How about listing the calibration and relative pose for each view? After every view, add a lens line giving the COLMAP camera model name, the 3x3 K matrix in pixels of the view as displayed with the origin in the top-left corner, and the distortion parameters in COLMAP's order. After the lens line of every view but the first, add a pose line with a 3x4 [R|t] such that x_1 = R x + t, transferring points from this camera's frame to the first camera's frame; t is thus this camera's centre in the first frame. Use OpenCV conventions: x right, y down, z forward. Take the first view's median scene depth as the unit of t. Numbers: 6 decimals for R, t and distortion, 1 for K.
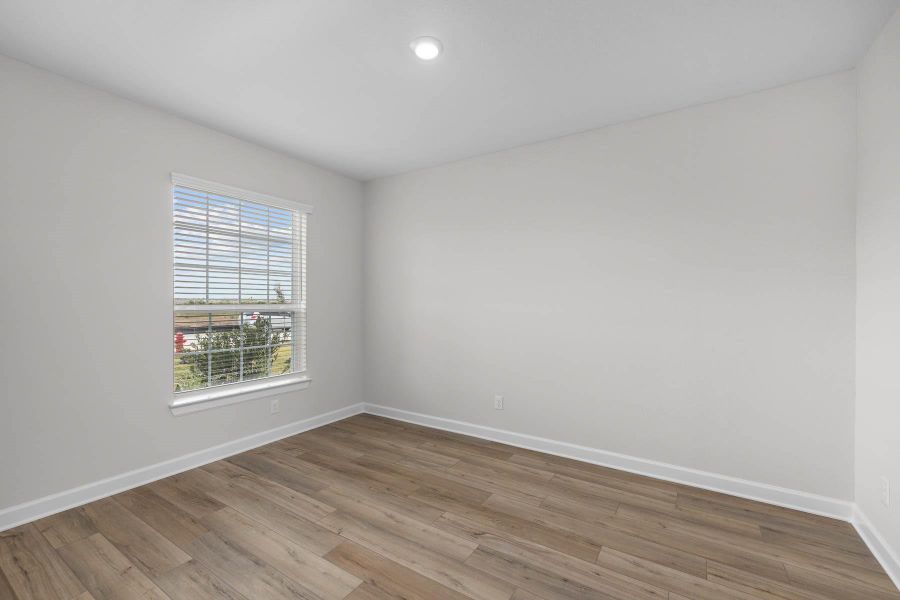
lens RADIAL K [[383.0, 0, 446.6], [0, 383.0, 302.4], [0, 0, 1]] dist [0.001197, 0.000352]
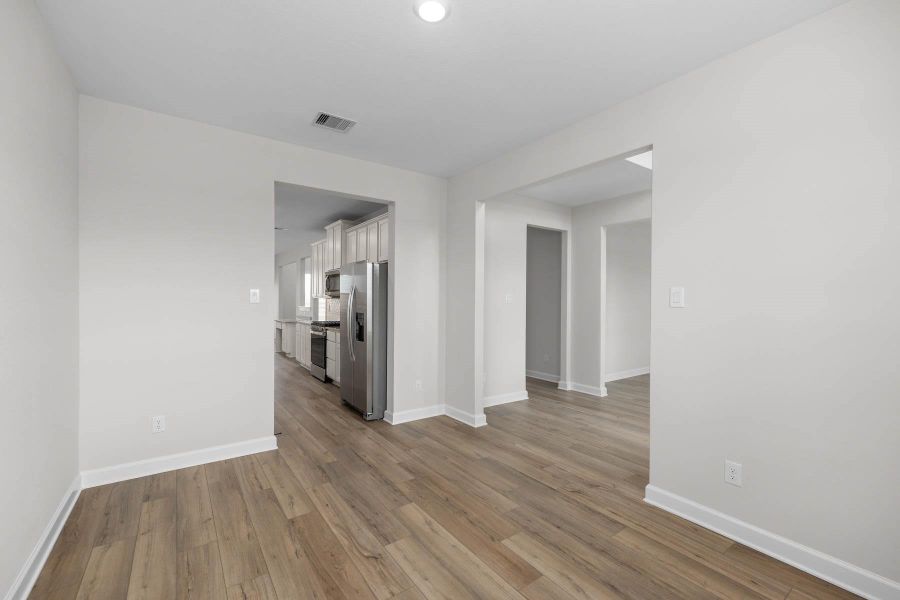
lens RADIAL K [[383.0, 0, 448.9], [0, 383.0, 300.8], [0, 0, 1]] dist [0.001197, 0.000352]
pose [[-0.930485, -0.011218, 0.366158, -0.434738], [-0.008930, 0.999929, 0.007942, -0.010829], [-0.366221, 0.004120, -0.930519, 1.900239]]
